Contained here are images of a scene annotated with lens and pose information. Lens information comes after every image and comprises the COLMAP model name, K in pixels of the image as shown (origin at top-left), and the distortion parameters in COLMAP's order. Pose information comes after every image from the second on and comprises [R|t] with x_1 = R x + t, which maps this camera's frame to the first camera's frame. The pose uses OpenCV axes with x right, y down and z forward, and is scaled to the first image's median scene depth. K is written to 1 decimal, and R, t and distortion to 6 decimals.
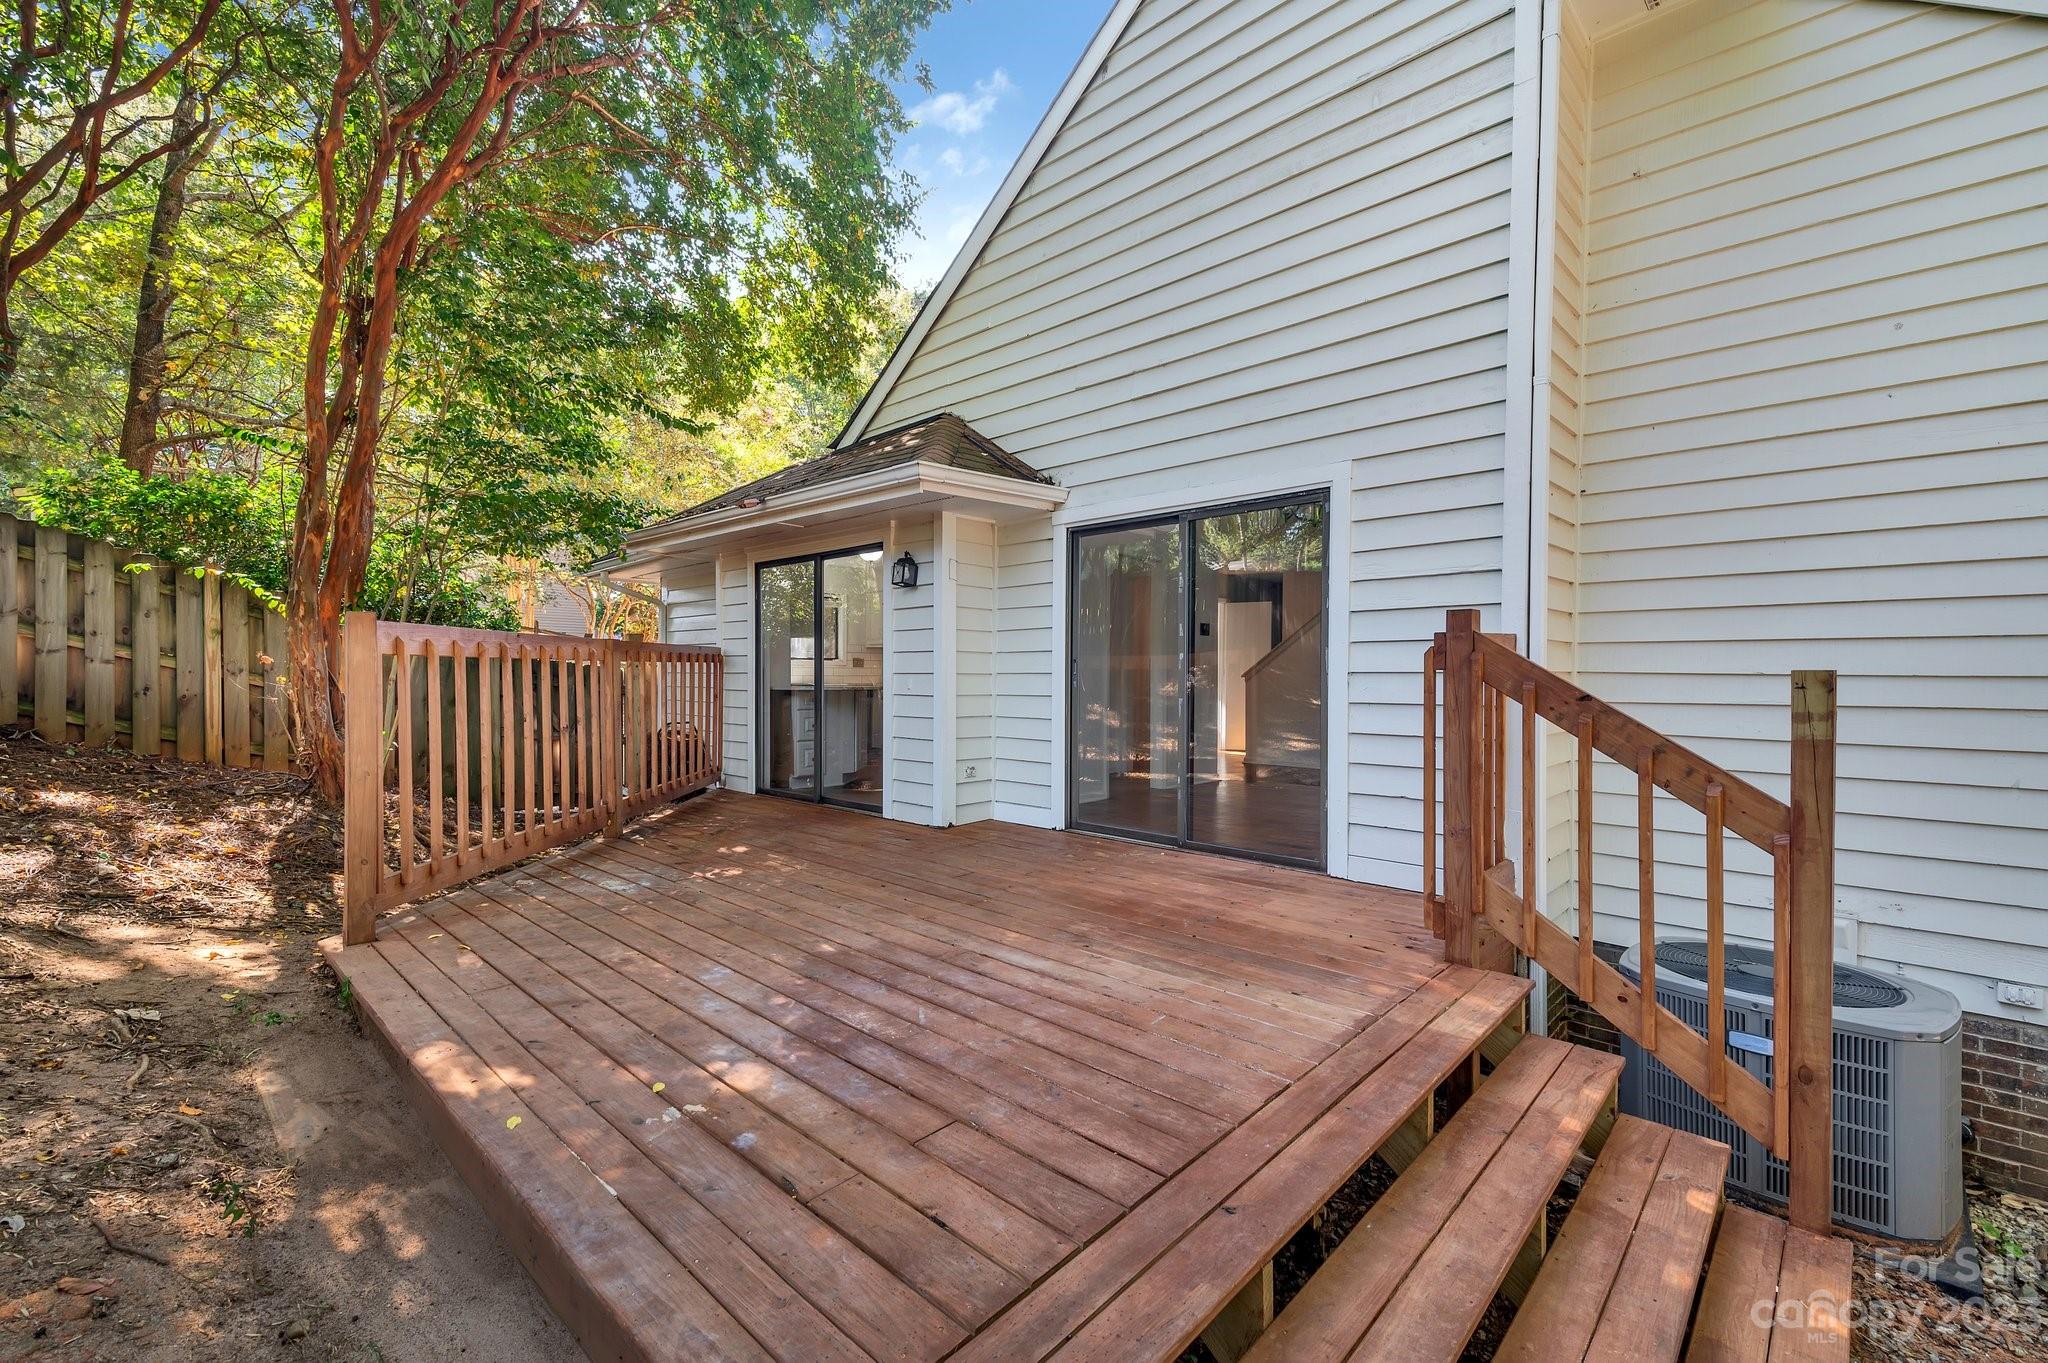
lens RADIAL K [[873.2, 0, 1022.9], [0, 873.2, 678.6], [0, 0, 1]] dist [0.003039, 0.000173]
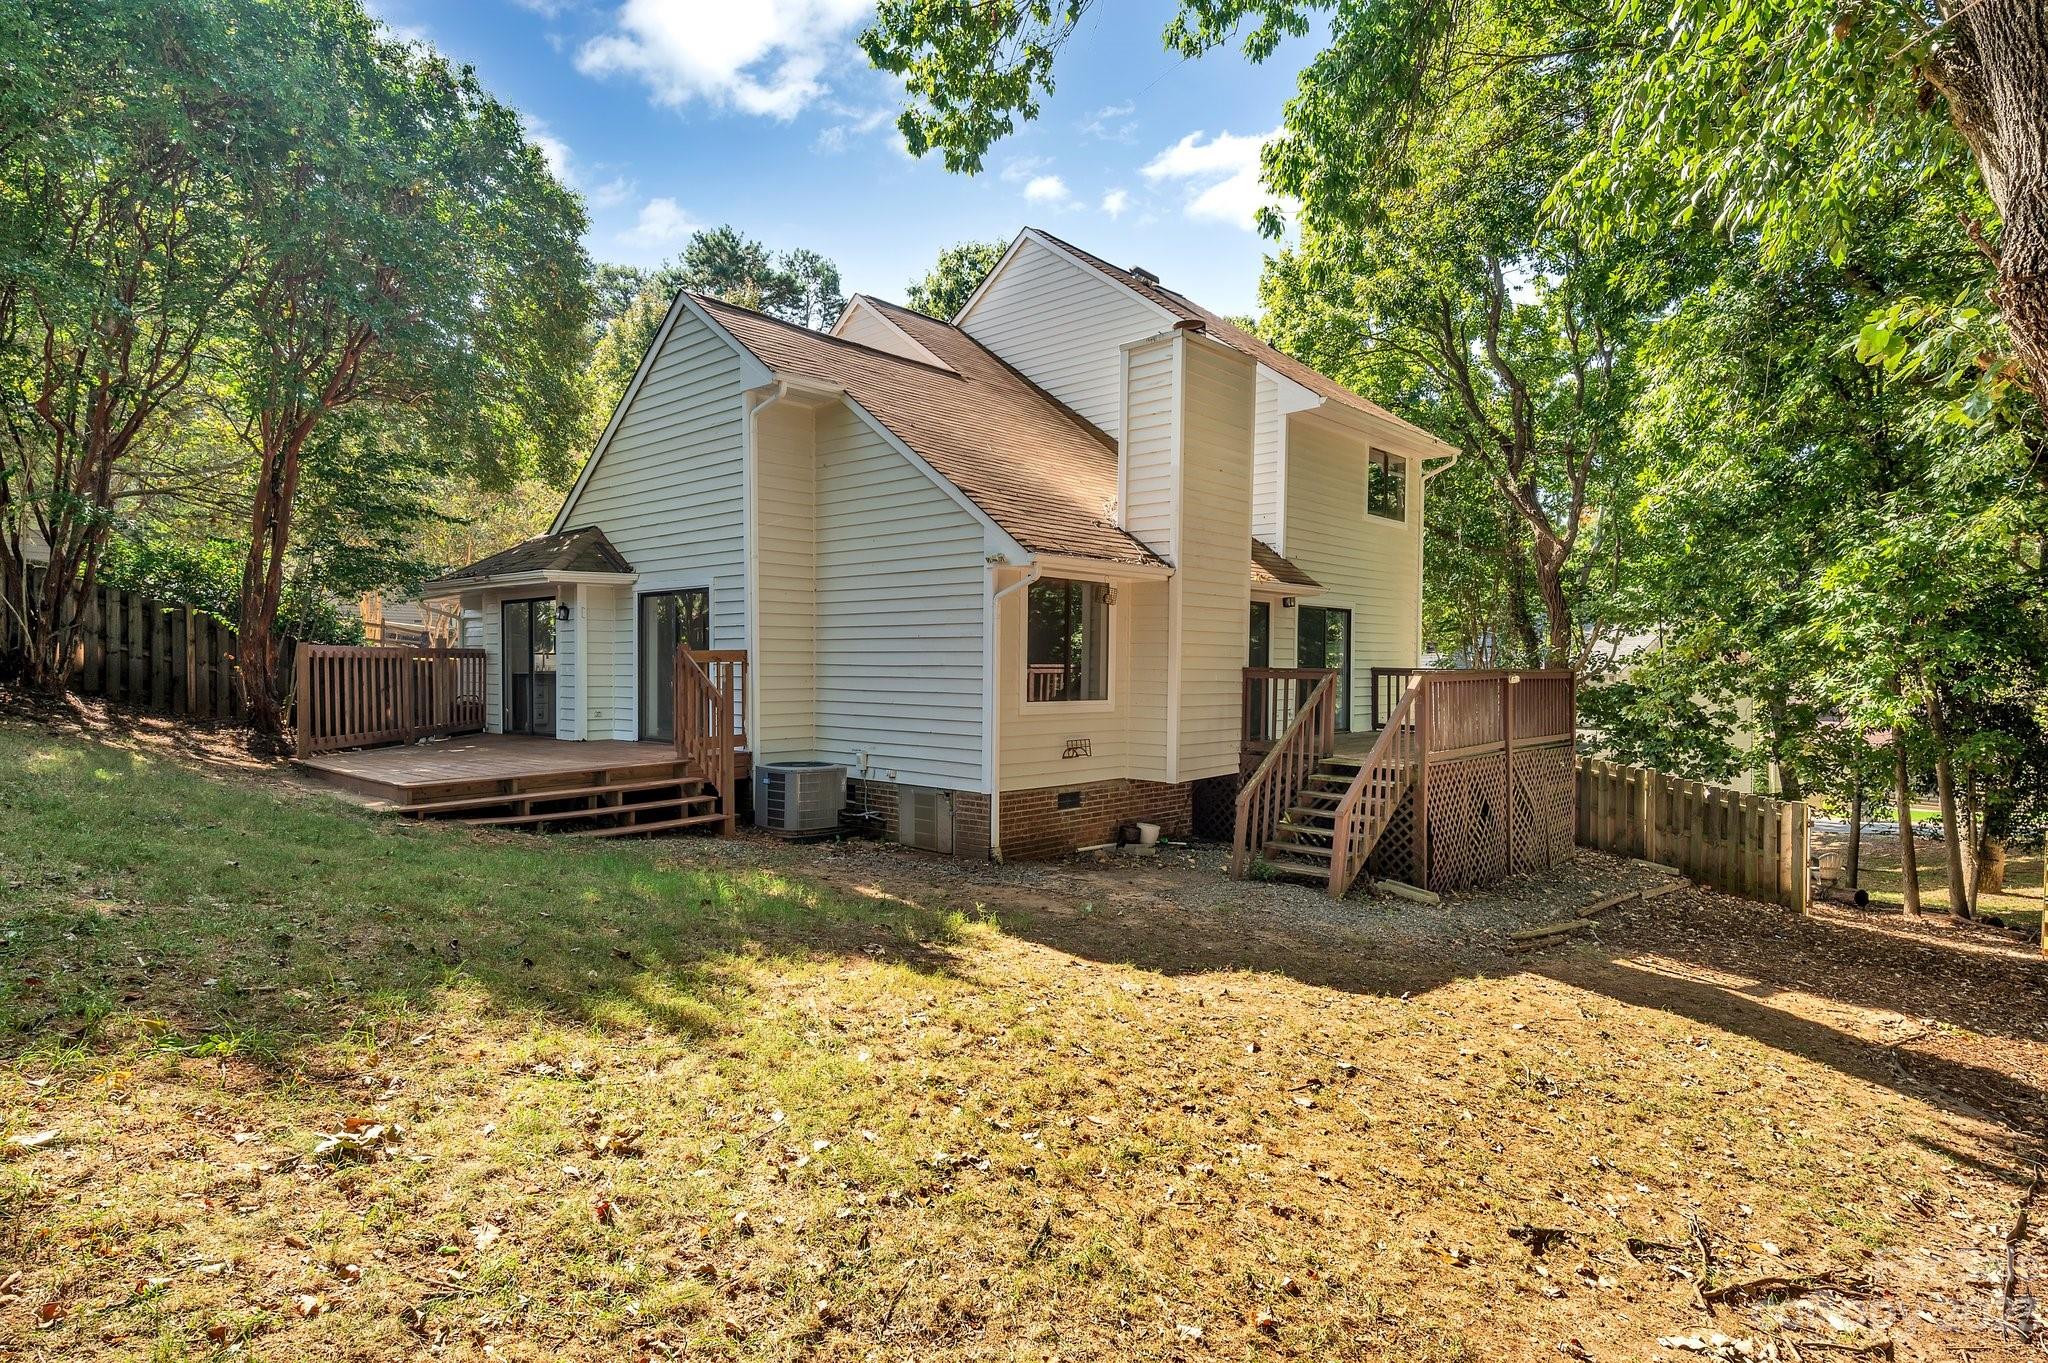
lens RADIAL K [[1027.0, 0, 1025.9], [0, 1027.0, 678.2], [0, 0, 1]] dist [-0.002677, 0.000017]
pose [[0.998832, 0.001068, 0.048301, 0.774145], [-0.001384, 0.999978, 0.006516, 0.008260], [-0.048293, -0.006575, 0.998812, -1.325592]]
